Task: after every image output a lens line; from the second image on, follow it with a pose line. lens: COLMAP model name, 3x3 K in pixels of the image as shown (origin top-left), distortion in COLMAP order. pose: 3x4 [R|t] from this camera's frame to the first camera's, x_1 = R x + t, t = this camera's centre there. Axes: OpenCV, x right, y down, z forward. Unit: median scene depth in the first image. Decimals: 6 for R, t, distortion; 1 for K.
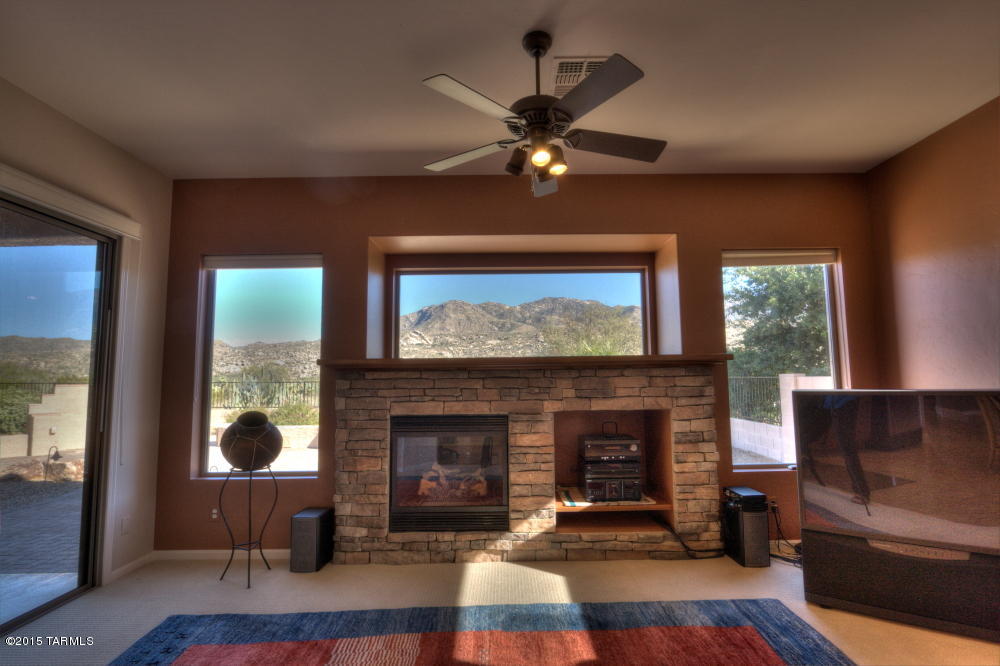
lens RADIAL K [[462.5, 0, 506.7], [0, 462.5, 337.1], [0, 0, 1]] dist [-0.014525, 0.001419]
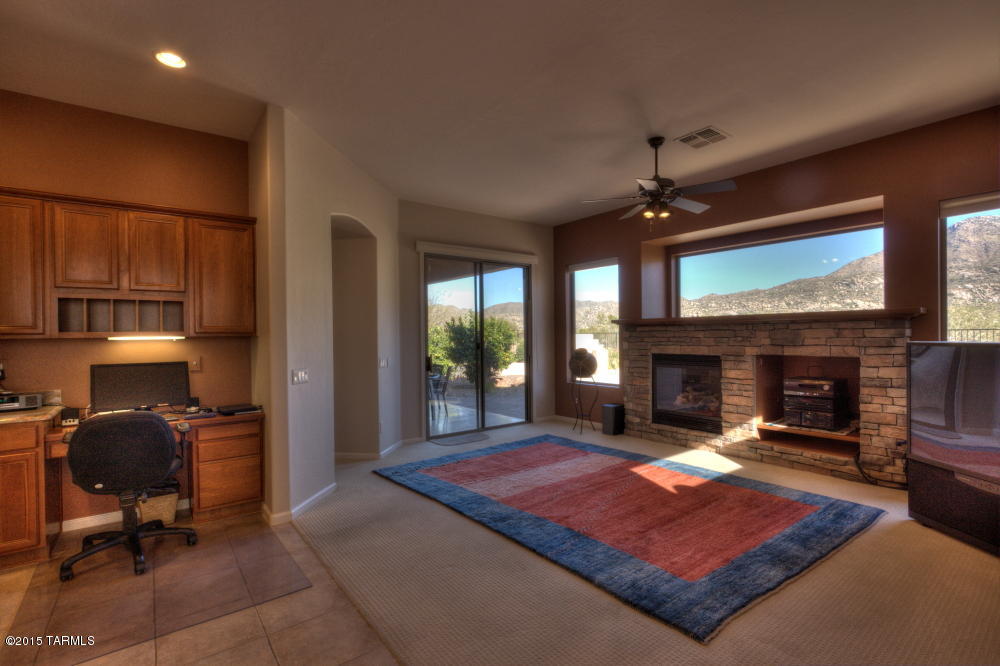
lens RADIAL K [[462.5, 0, 506.7], [0, 462.5, 337.1], [0, 0, 1]] dist [-0.014525, 0.001419]
pose [[0.606935, 0.009387, -0.794696, 0.745217], [0.076187, 0.994638, 0.069936, -0.041059], [0.791092, -0.102992, 0.602965, -0.387478]]
